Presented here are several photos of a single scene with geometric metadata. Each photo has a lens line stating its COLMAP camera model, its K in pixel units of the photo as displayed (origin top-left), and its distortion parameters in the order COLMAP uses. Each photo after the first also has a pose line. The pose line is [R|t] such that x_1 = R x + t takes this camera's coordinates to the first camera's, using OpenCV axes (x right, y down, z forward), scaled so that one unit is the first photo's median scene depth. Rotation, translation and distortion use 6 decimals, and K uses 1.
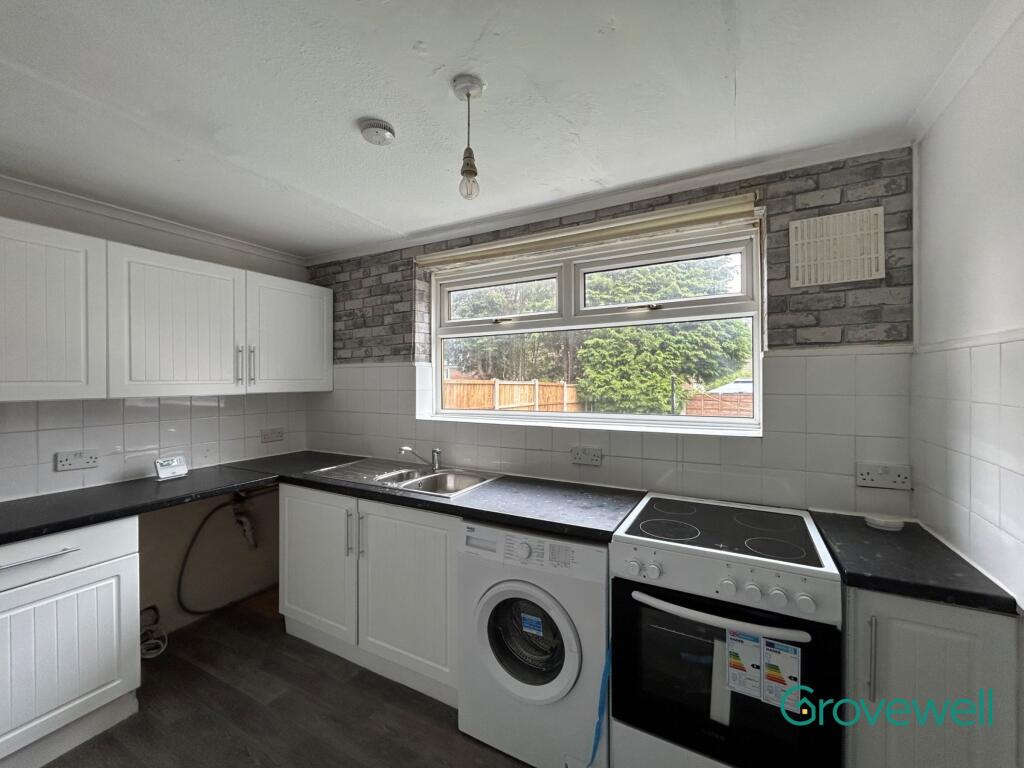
lens RADIAL K [[416.9, 0, 508.2], [0, 416.9, 381.9], [0, 0, 1]] dist [-0.002155, 0.000048]
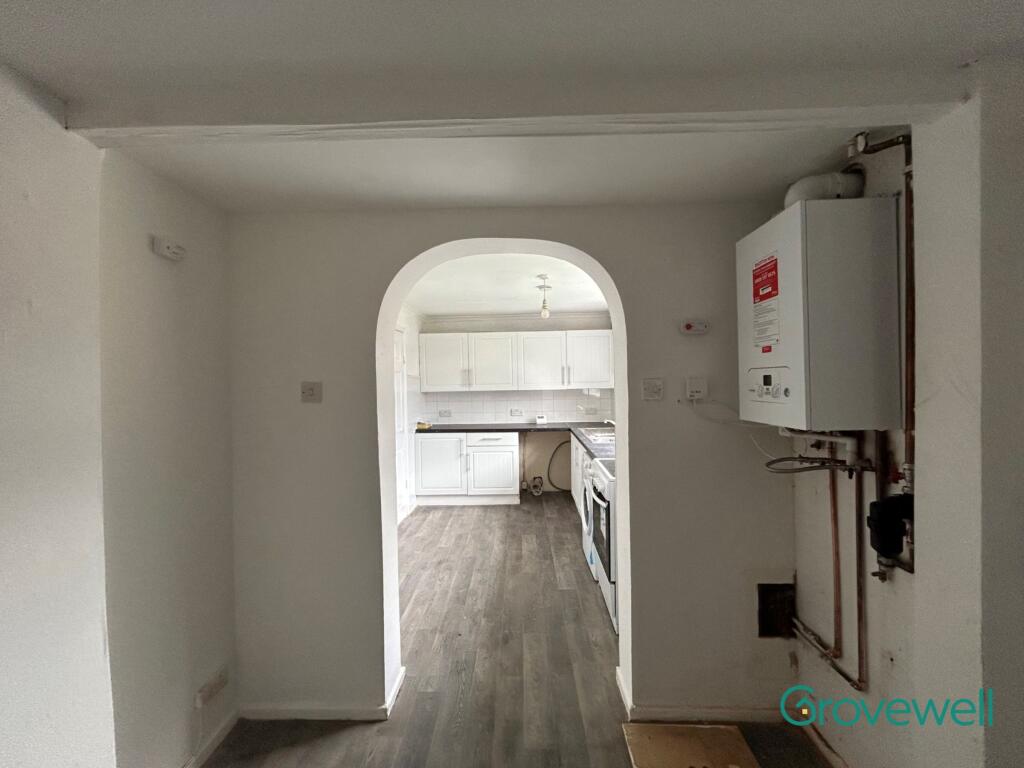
lens RADIAL K [[416.9, 0, 508.2], [0, 416.9, 381.9], [0, 0, 1]] dist [-0.002155, 0.000048]
pose [[0.439168, 0.006224, -0.898383, 1.153637], [0.010544, 0.999871, 0.012082, -0.037278], [0.898343, -0.014778, 0.439046, -0.201146]]
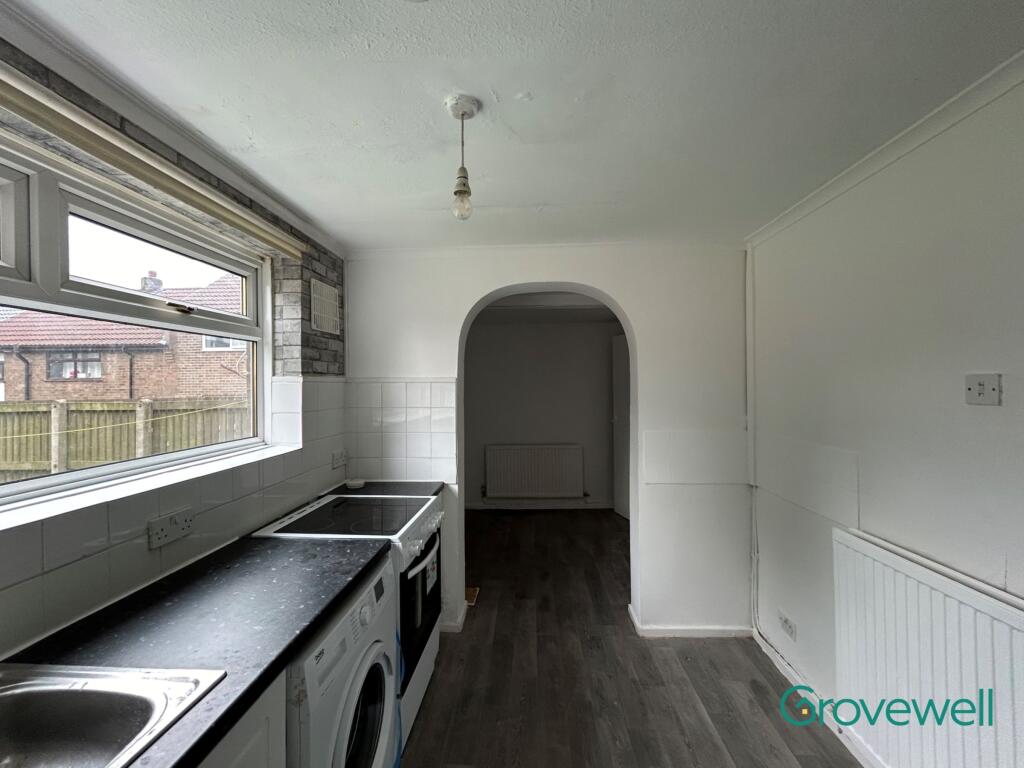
lens RADIAL K [[416.9, 0, 508.2], [0, 416.9, 381.9], [0, 0, 1]] dist [-0.002155, 0.000048]
pose [[-0.413493, 0.015949, 0.910368, -0.522938], [0.012593, 0.999851, -0.011797, -0.026450], [-0.910420, 0.006586, -0.413632, 0.683805]]
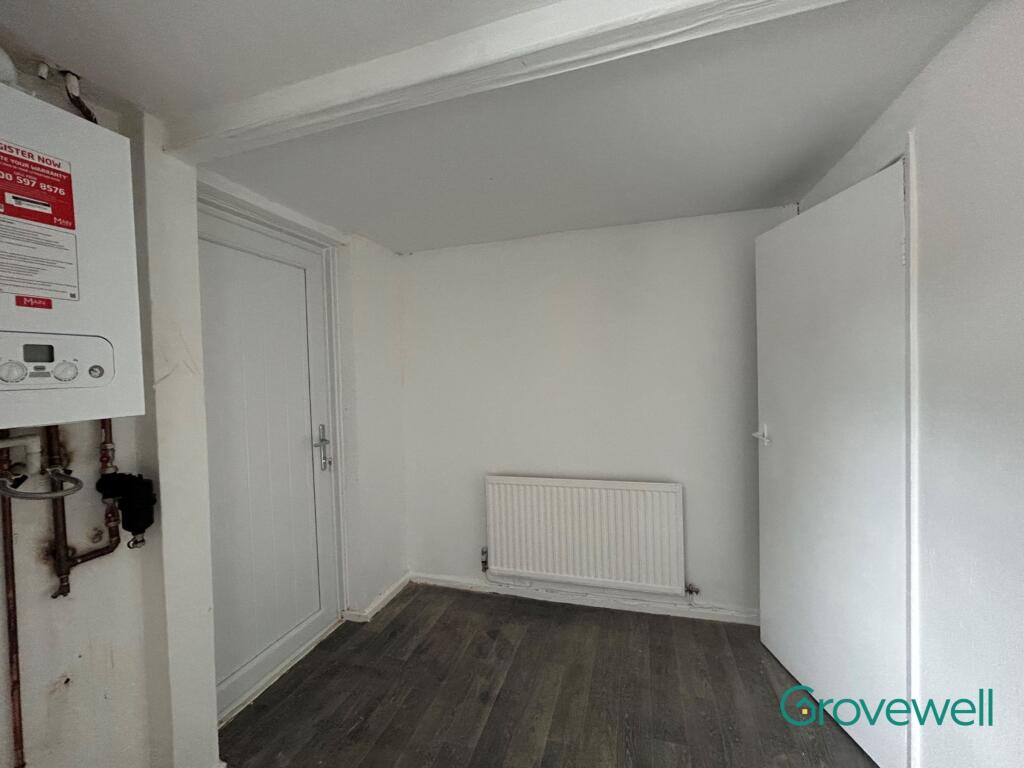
lens RADIAL K [[416.9, 0, 508.2], [0, 416.9, 381.9], [0, 0, 1]] dist [-0.002155, 0.000048]
pose [[-0.195263, -0.013966, 0.980652, 0.367729], [0.033525, 0.999219, 0.020906, 0.001249], [-0.980178, 0.036958, -0.194642, 0.055667]]
